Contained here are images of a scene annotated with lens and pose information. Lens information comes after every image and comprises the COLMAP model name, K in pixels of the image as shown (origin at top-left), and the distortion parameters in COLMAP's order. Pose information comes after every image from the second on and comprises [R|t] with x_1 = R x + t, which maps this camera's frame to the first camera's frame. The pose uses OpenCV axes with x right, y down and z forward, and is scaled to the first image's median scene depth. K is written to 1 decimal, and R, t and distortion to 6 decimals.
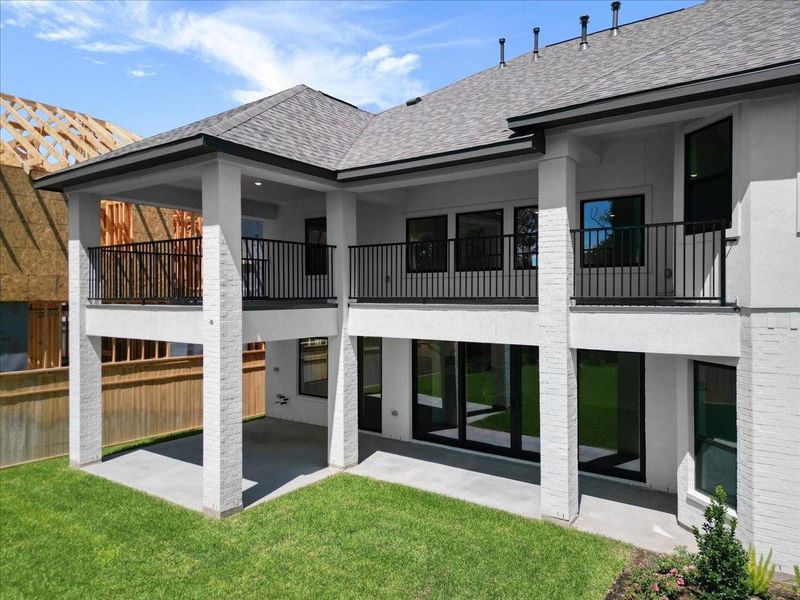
lens RADIAL K [[582.5, 0, 400.0], [0, 582.5, 300.0], [0, 0, 1]] dist [-0.002049, -0.002592]
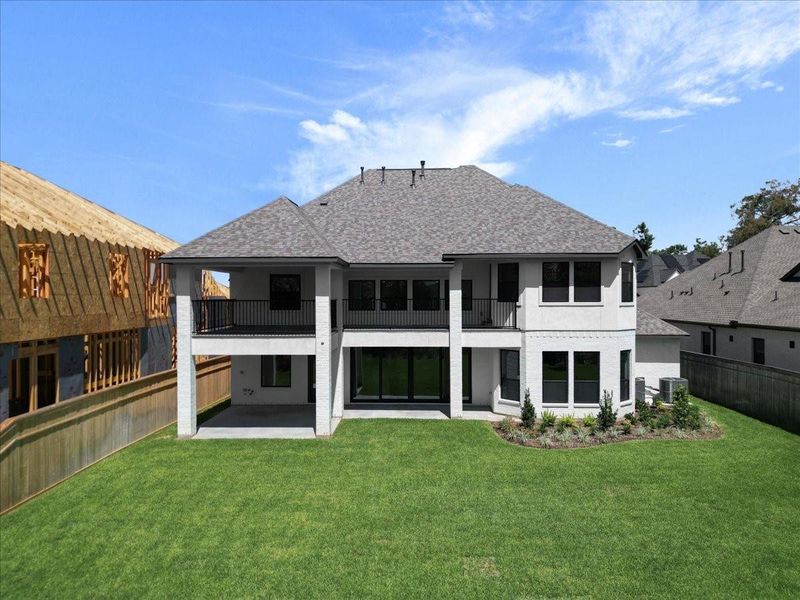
lens RADIAL K [[582.5, 0, 400.0], [0, 582.5, 300.0], [0, 0, 1]] dist [-0.002049, -0.002592]
pose [[0.813027, -0.003291, 0.582217, -1.362949], [0.007527, 0.999960, -0.004859, -0.108031], [-0.582178, 0.008333, 0.813019, -0.858701]]
